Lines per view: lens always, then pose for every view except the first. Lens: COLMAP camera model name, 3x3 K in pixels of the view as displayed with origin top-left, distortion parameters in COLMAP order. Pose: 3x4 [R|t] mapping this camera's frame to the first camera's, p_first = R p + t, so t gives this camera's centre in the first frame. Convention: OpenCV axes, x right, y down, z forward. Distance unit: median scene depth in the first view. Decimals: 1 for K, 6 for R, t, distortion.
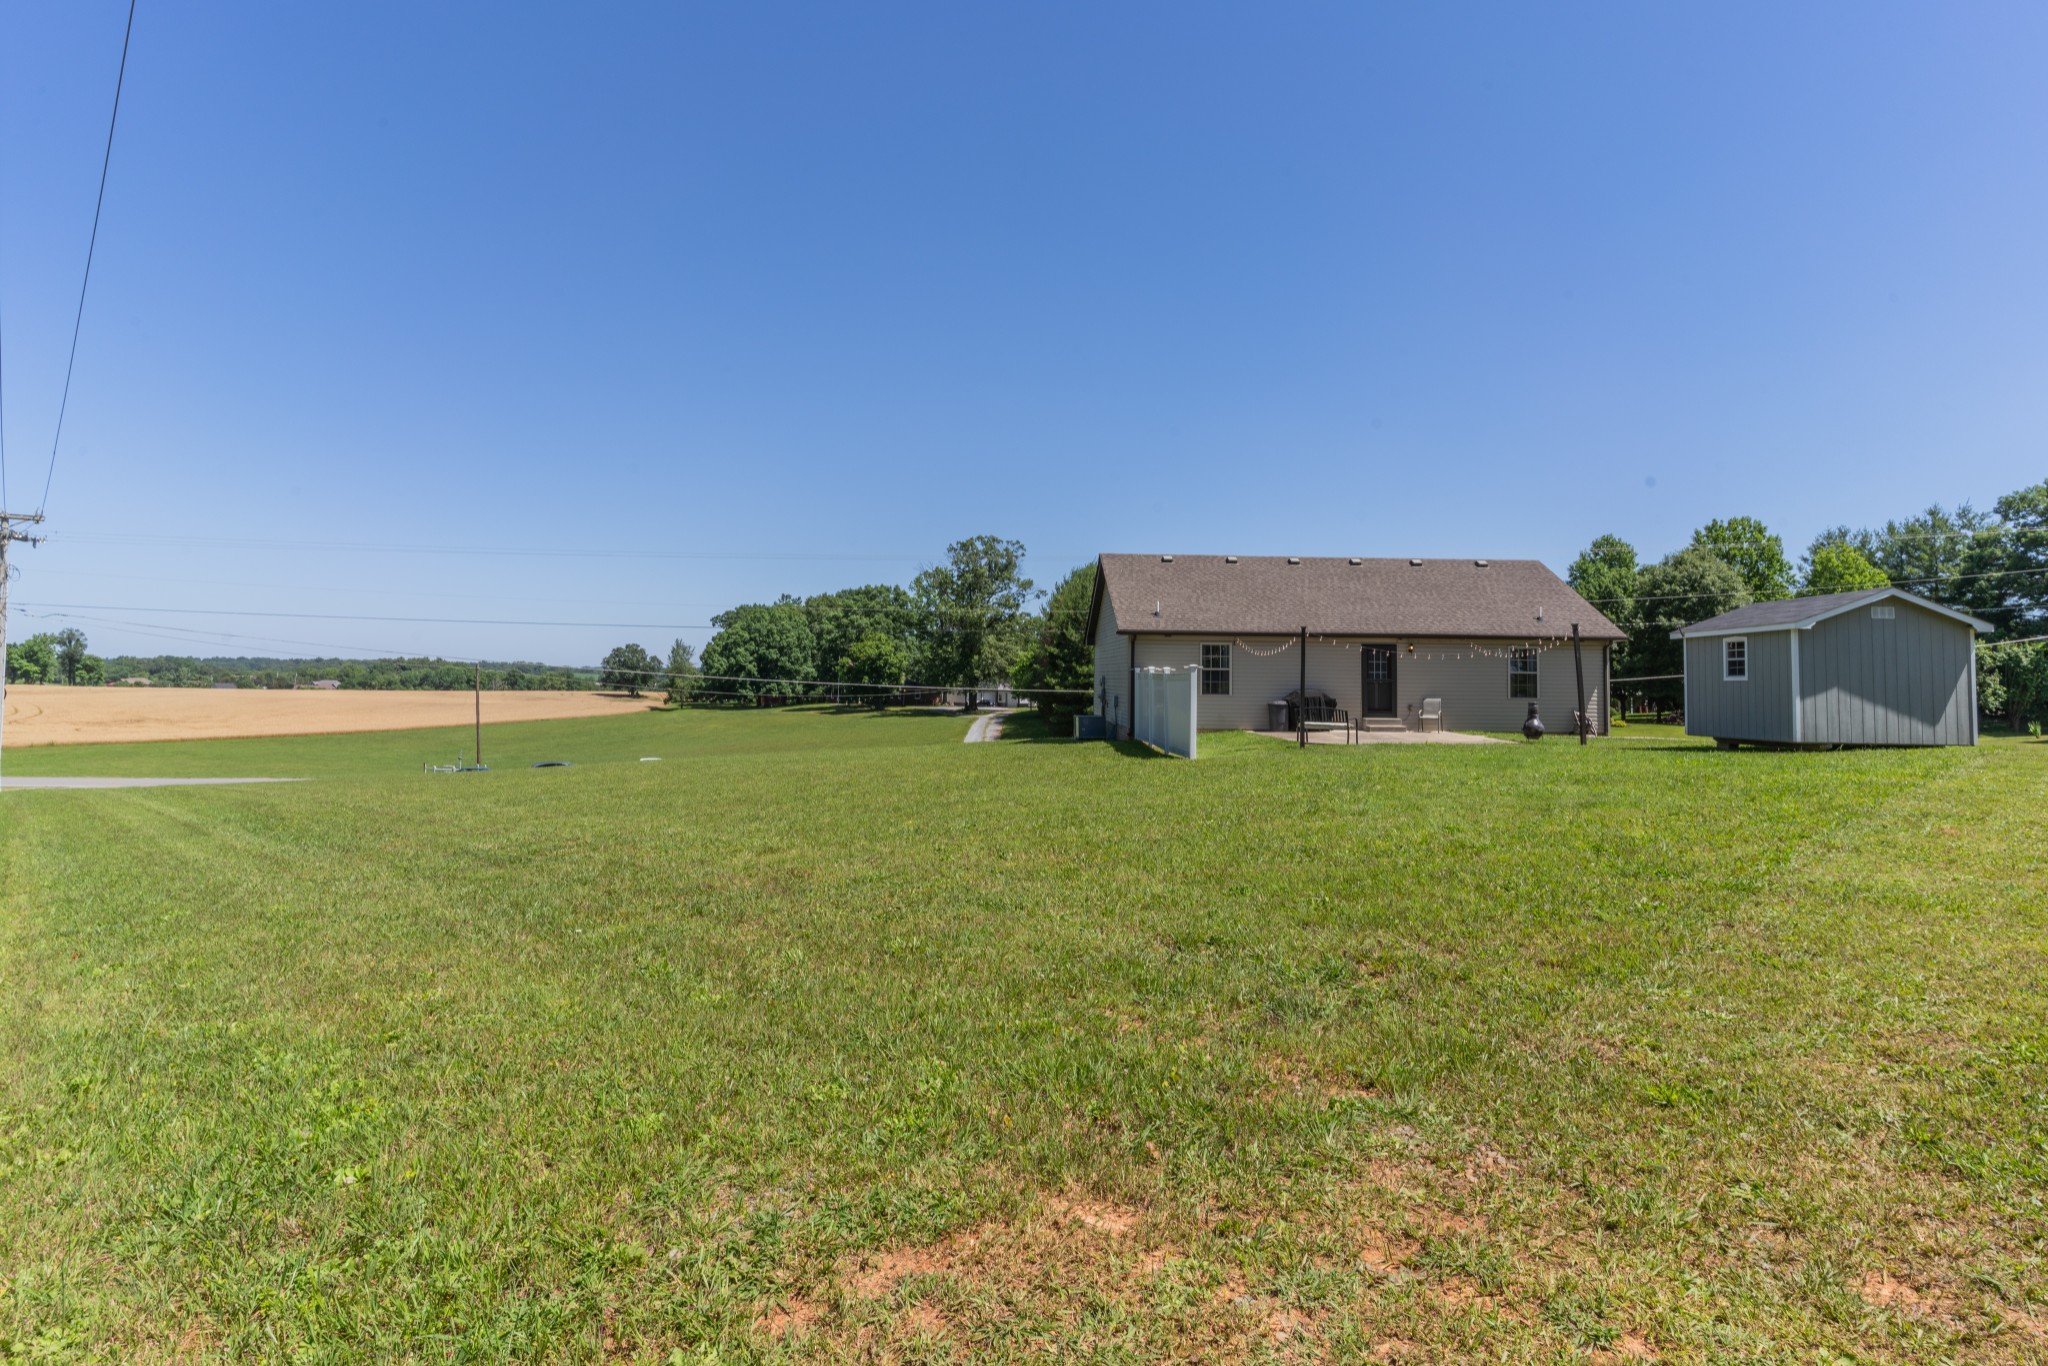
lens RADIAL K [[894.9, 0, 1023.3], [0, 894.9, 654.0], [0, 0, 1]] dist [0.000833, 0.000006]
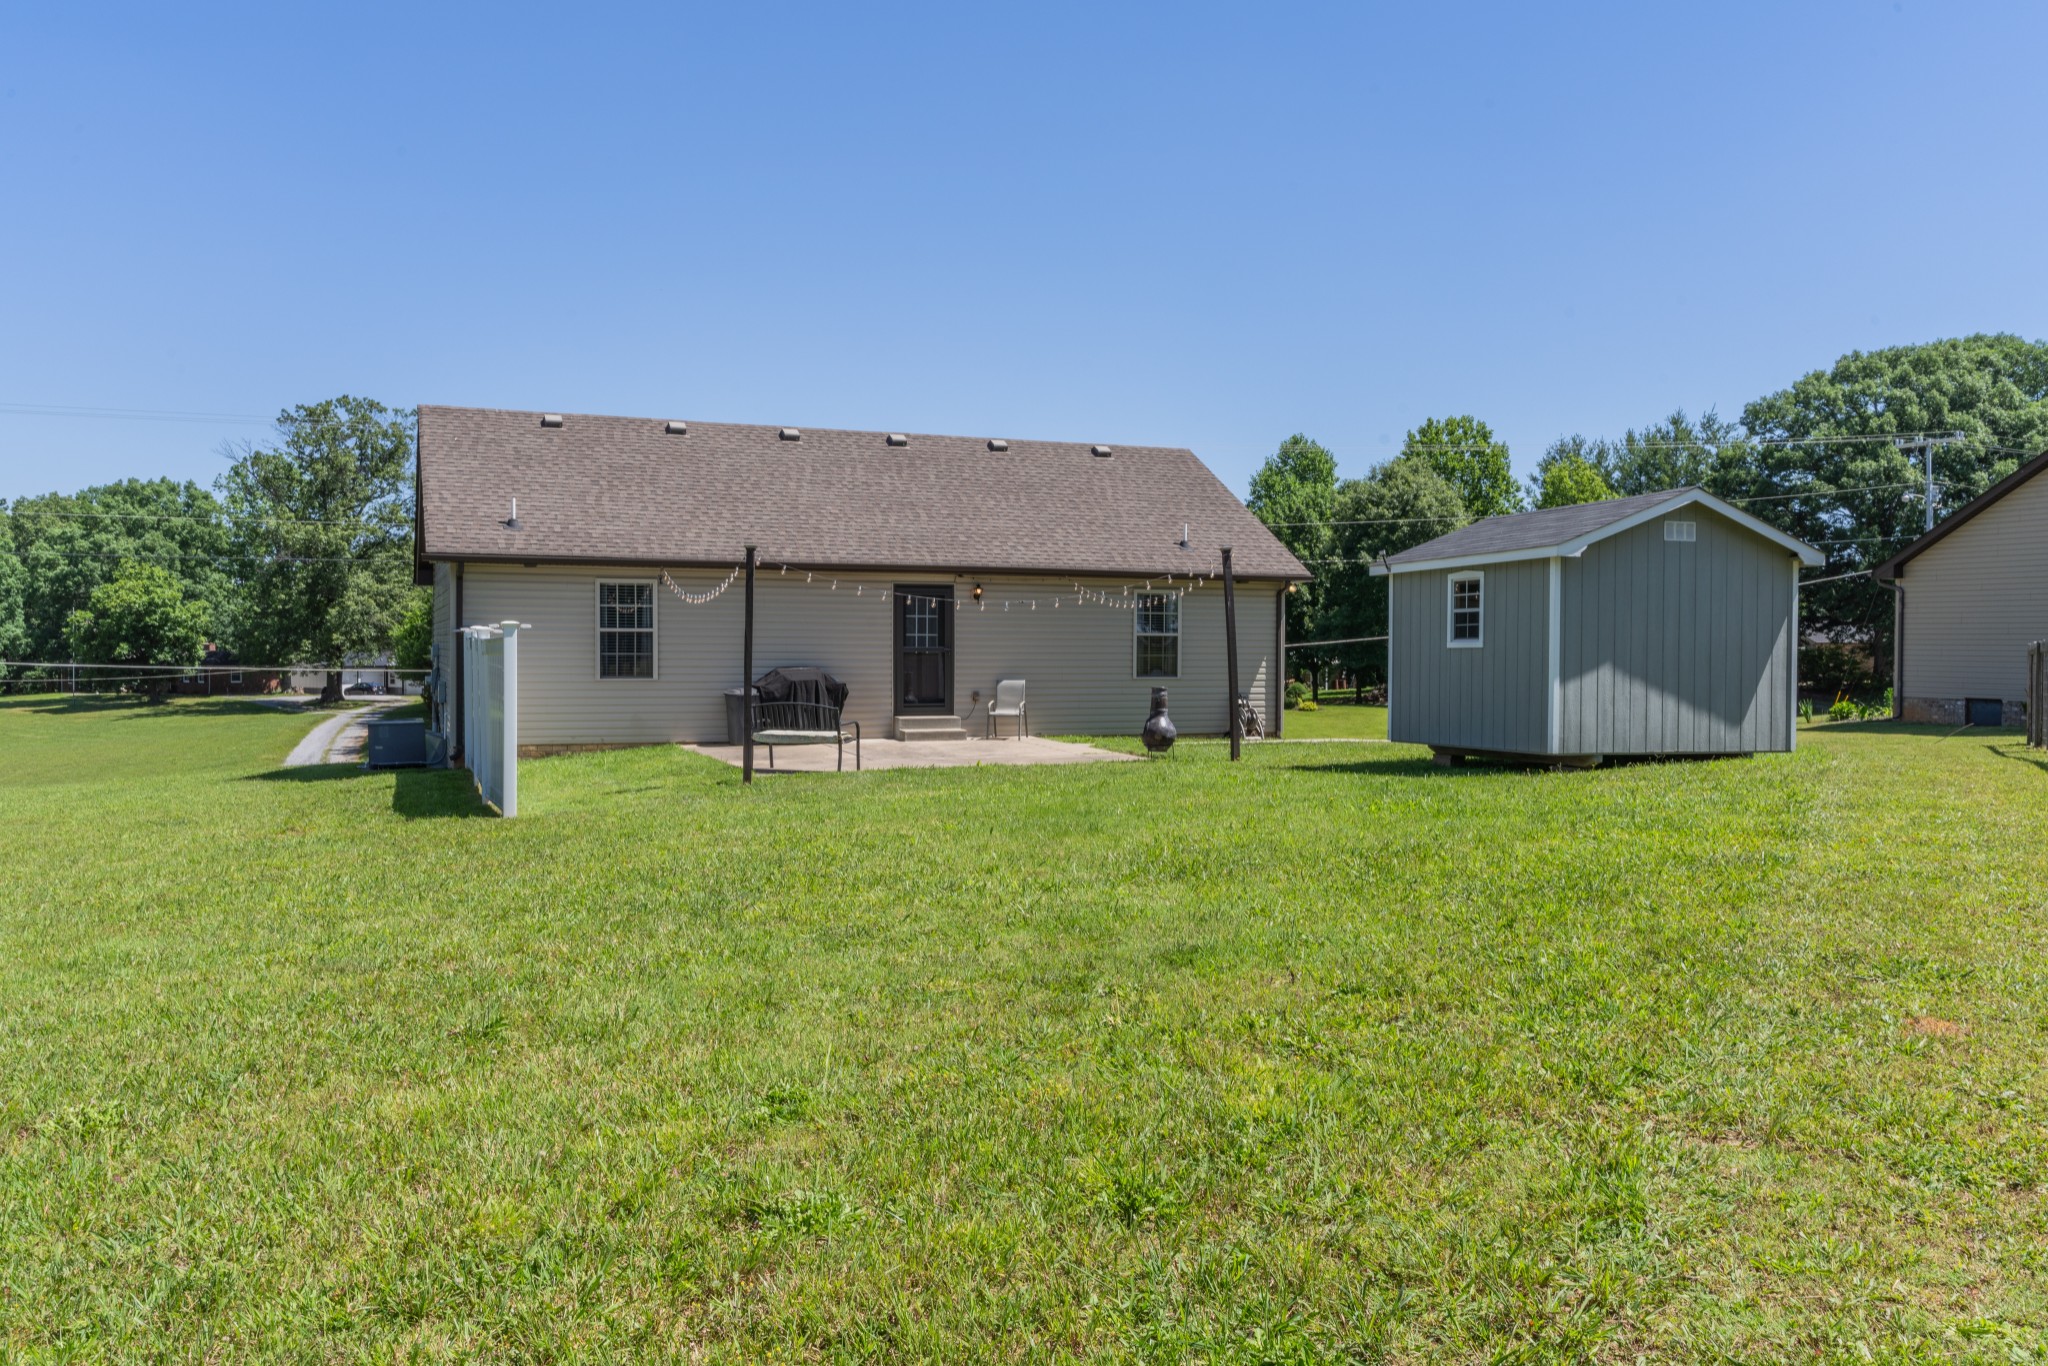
lens RADIAL K [[991.6, 0, 1026.4], [0, 991.6, 673.0], [0, 0, 1]] dist [0.000235, 0.000389]
pose [[0.960640, -0.014990, 0.277392, 0.255040], [-0.002081, 0.998127, 0.061144, 0.005573], [-0.277789, -0.059314, 0.958809, 0.341578]]
